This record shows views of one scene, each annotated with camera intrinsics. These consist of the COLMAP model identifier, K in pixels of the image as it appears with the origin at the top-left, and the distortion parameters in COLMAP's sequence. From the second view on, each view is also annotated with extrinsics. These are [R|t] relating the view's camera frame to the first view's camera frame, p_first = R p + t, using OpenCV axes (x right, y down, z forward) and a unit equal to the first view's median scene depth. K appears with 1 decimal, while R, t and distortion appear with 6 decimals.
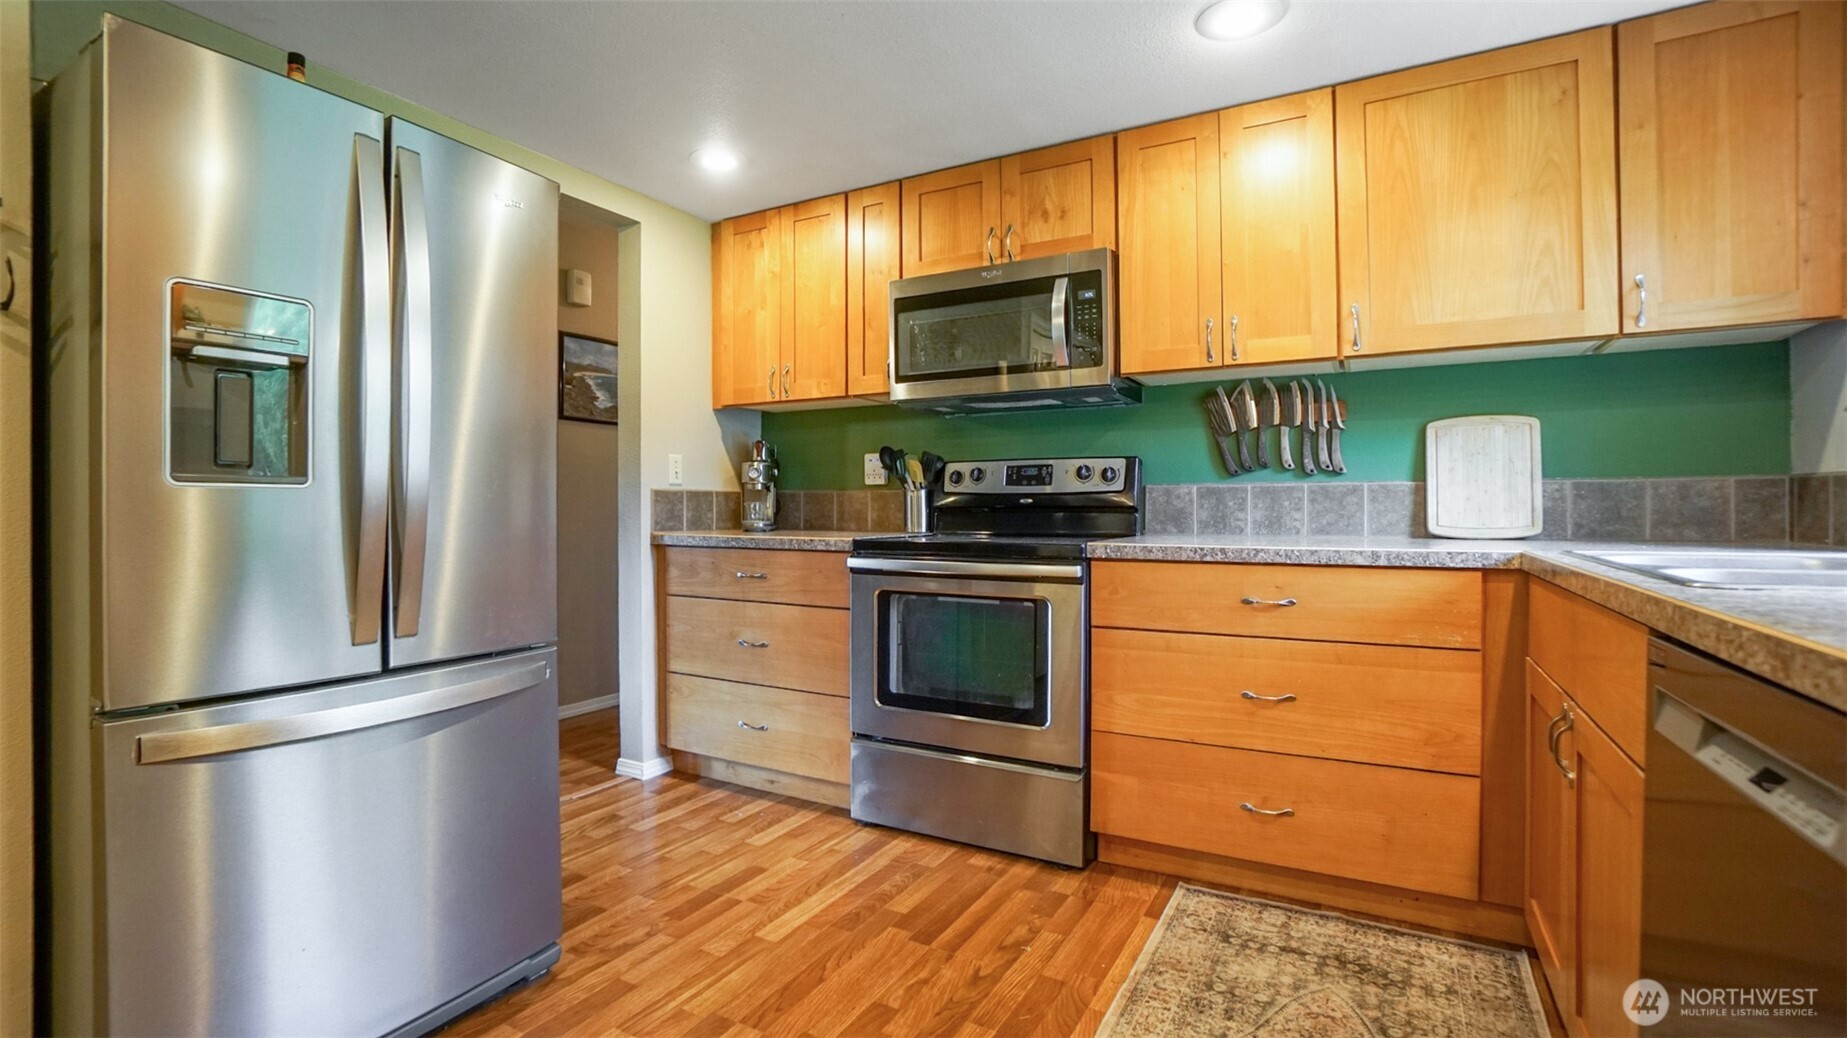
lens RADIAL K [[825.0, 0, 910.2], [0, 825.0, 514.5], [0, 0, 1]] dist [-0.051272, 0.012820]
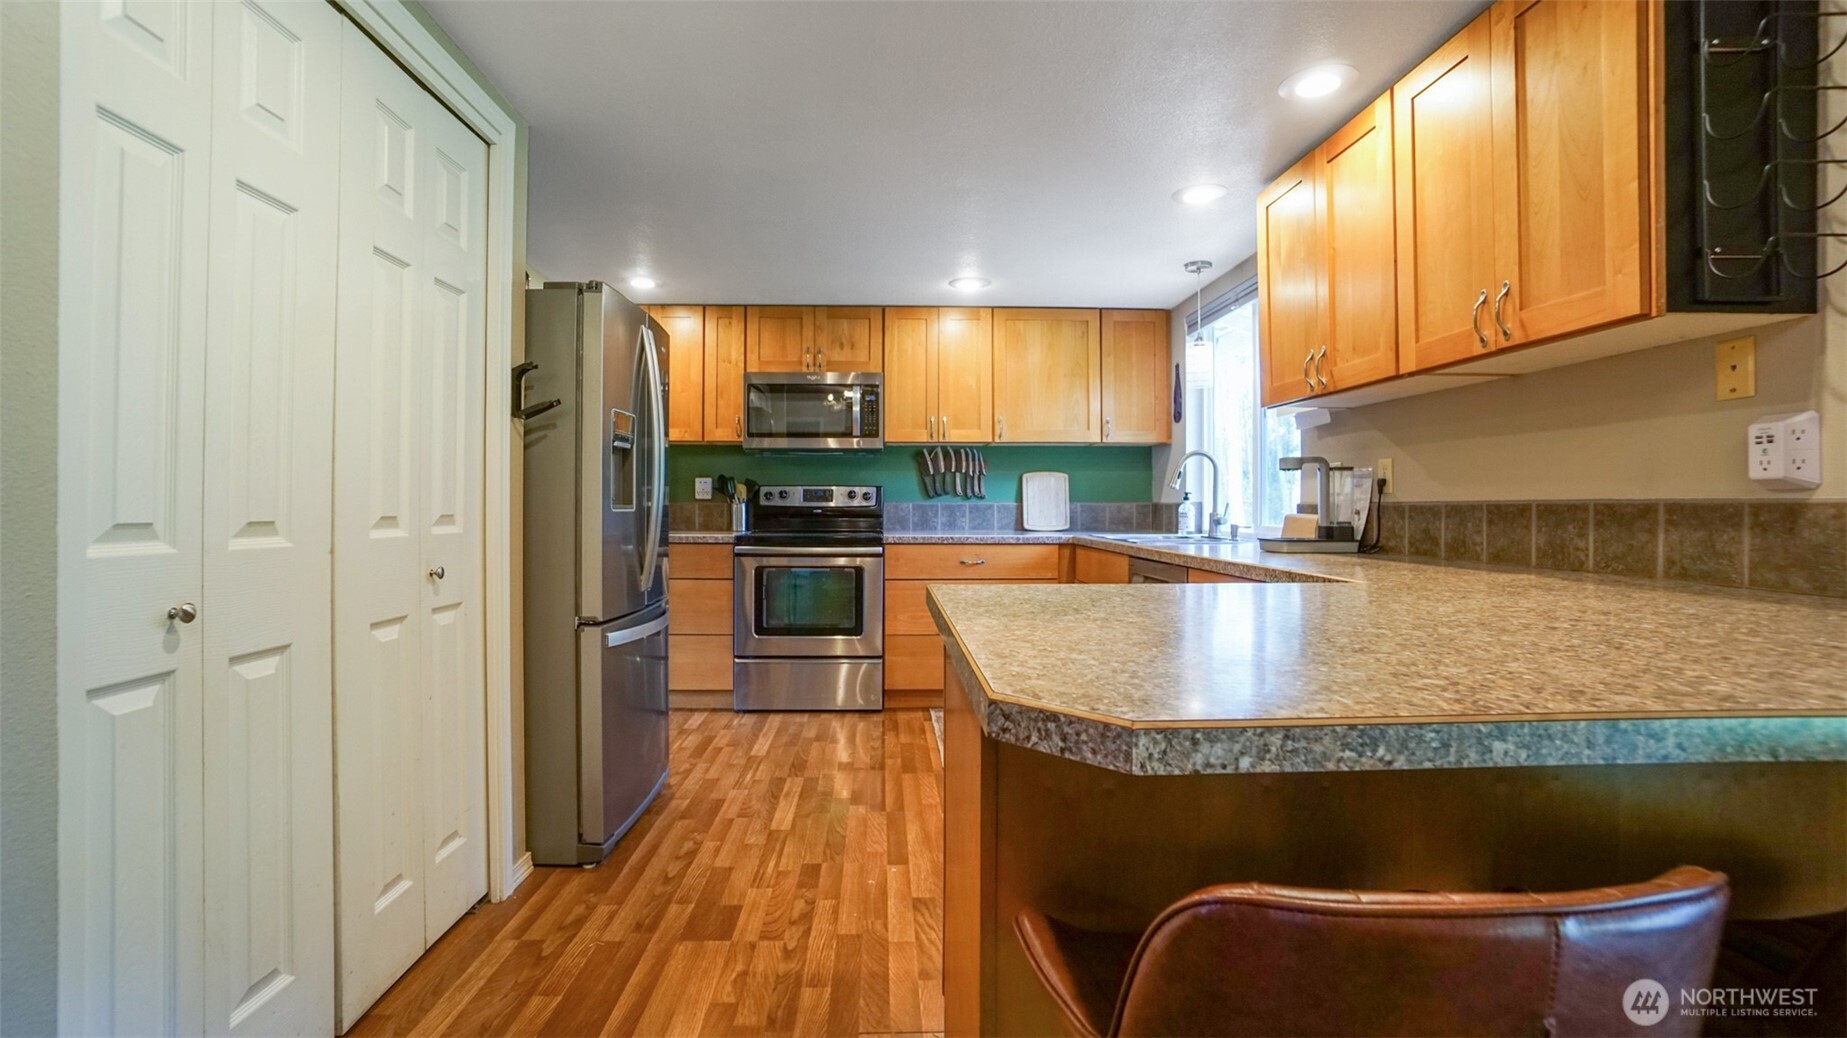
lens RADIAL K [[825.0, 0, 927.5], [0, 825.0, 512.3], [0, 0, 1]] dist [-0.051272, 0.012820]
pose [[0.831944, 0.001122, 0.554859, -0.656379], [-0.000231, 0.999999, -0.001677, -0.012978], [-0.554860, 0.001267, 0.831943, -0.546601]]
